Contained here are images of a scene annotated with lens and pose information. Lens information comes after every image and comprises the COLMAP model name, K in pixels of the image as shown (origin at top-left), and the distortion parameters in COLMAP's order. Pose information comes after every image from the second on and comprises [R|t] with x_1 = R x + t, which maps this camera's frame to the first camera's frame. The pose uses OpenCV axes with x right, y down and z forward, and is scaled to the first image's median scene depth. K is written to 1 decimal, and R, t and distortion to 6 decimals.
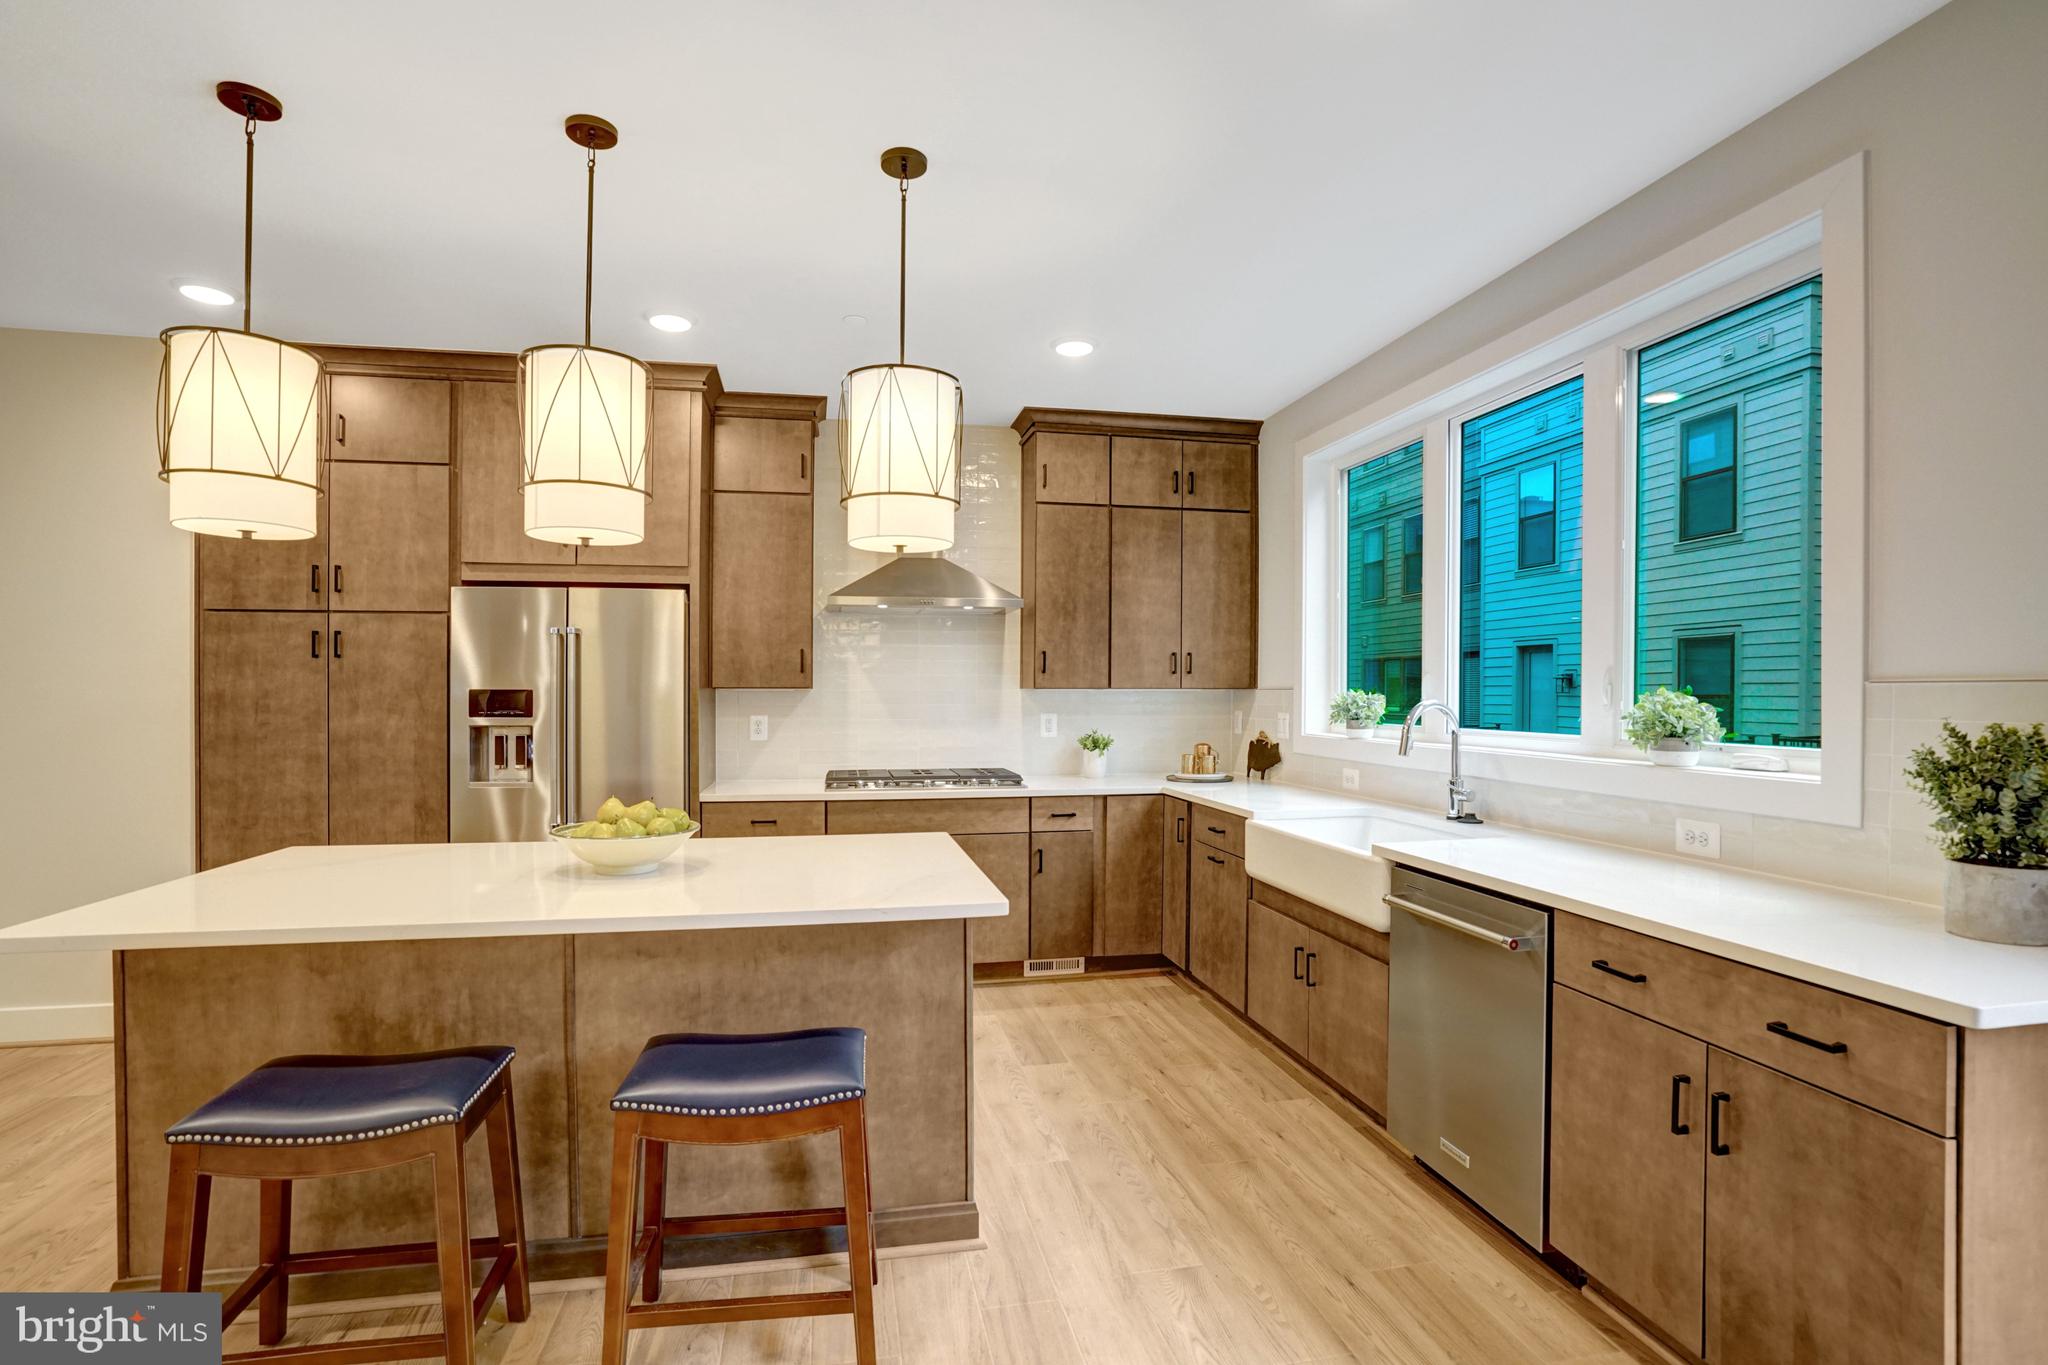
lens RADIAL K [[951.6, 0, 996.3], [0, 951.6, 686.0], [0, 0, 1]] dist [-0.034668, 0.009920]
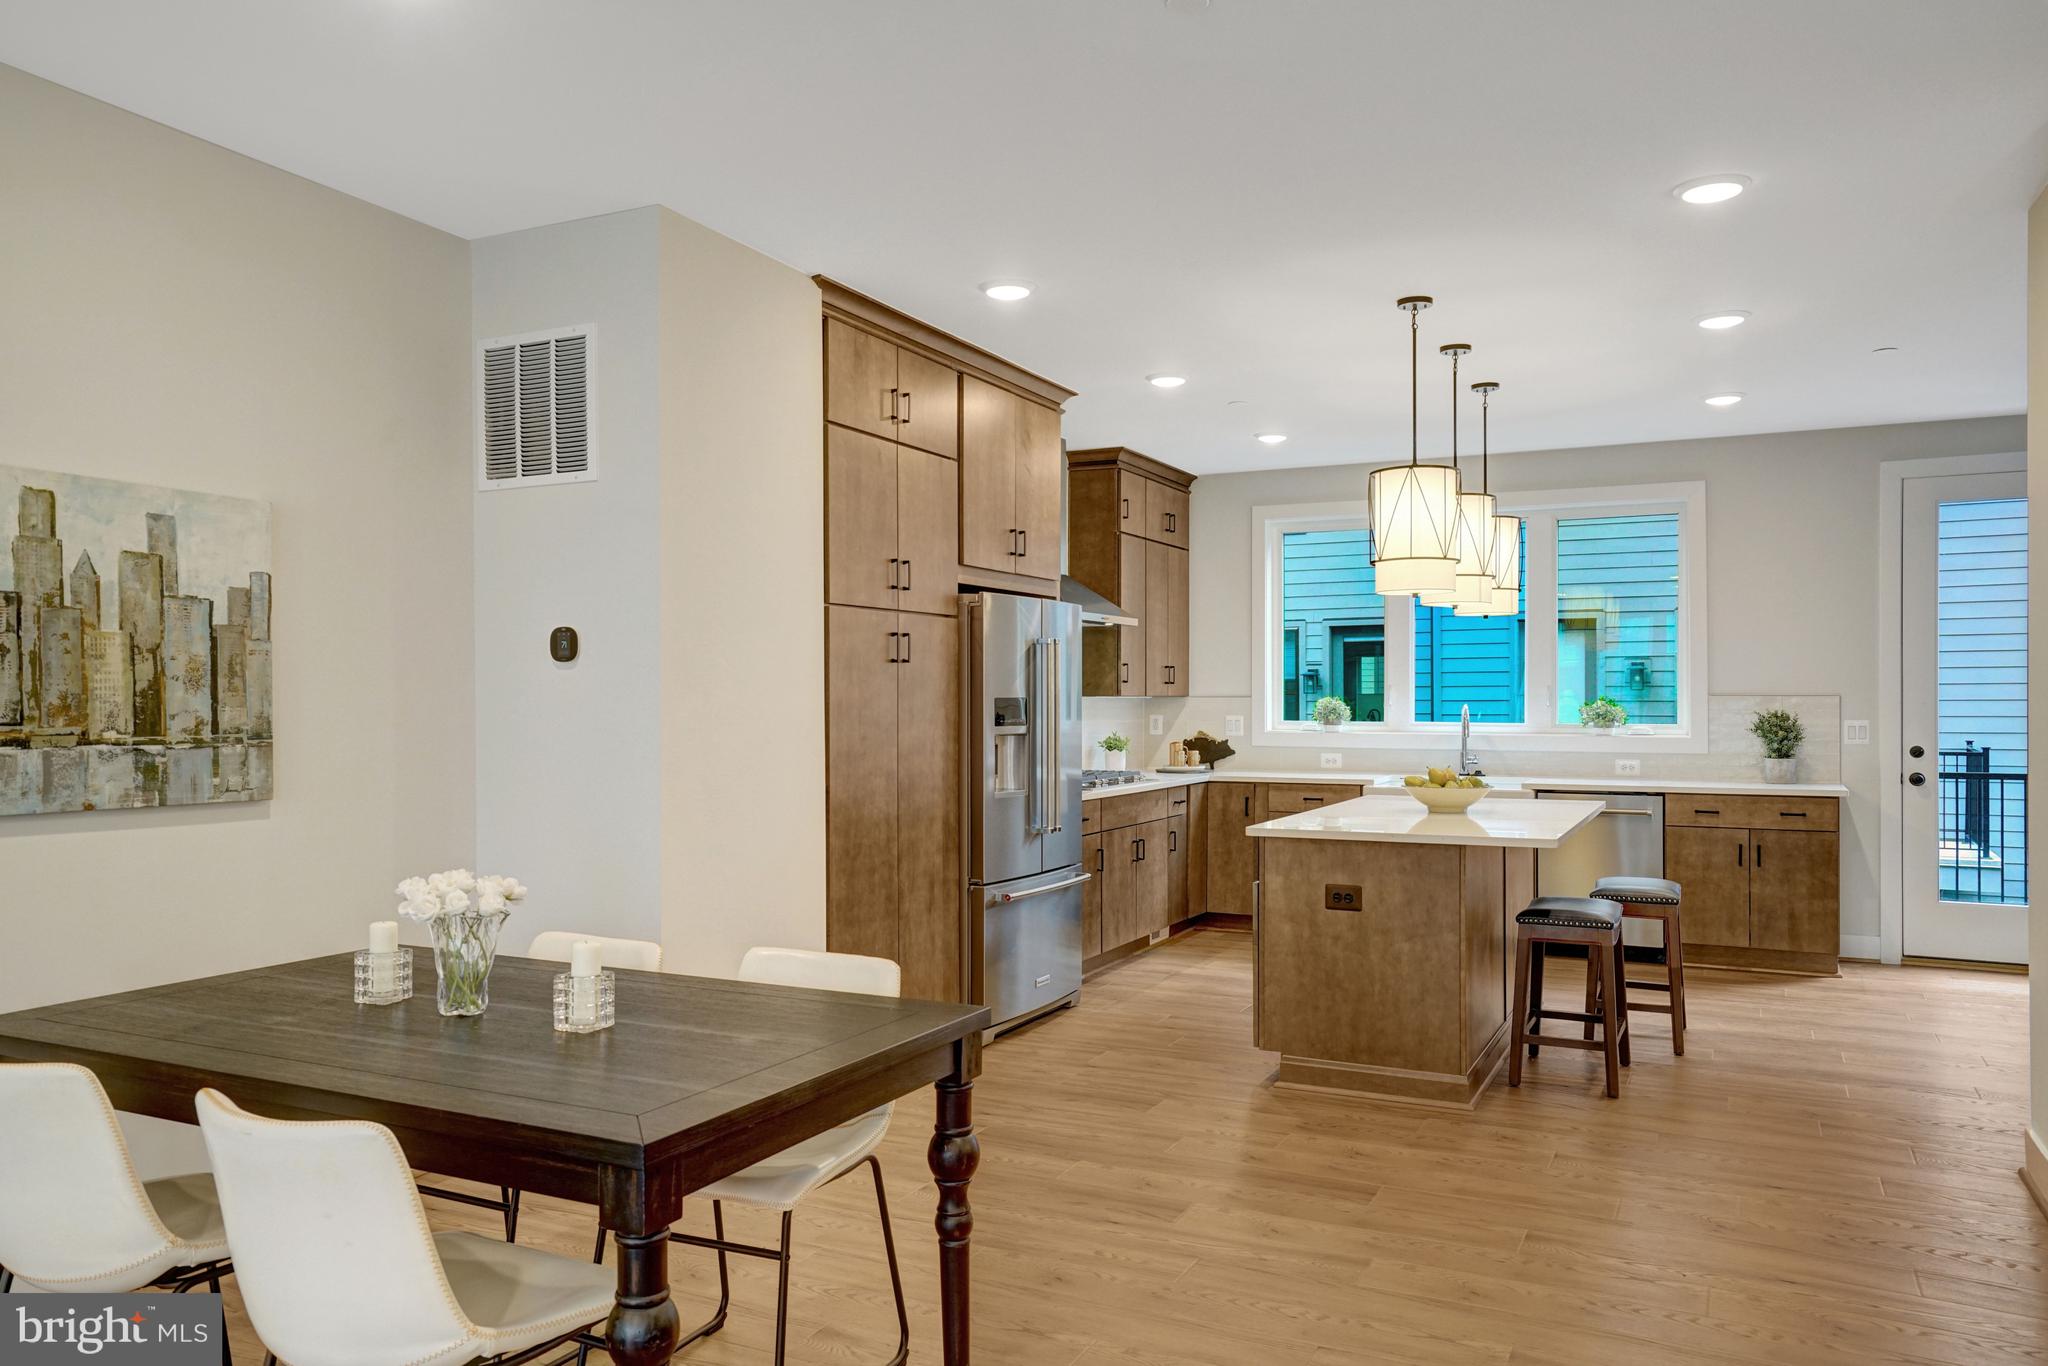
lens RADIAL K [[1416.8, 0, 1025.0], [0, 1416.8, 699.8], [0, 0, 1]] dist [0.001871, 0.011972]
pose [[0.600576, -0.001558, 0.799566, -1.725905], [-0.005166, 0.999970, 0.005829, -0.002925], [-0.799551, -0.007631, 0.600550, 0.094775]]
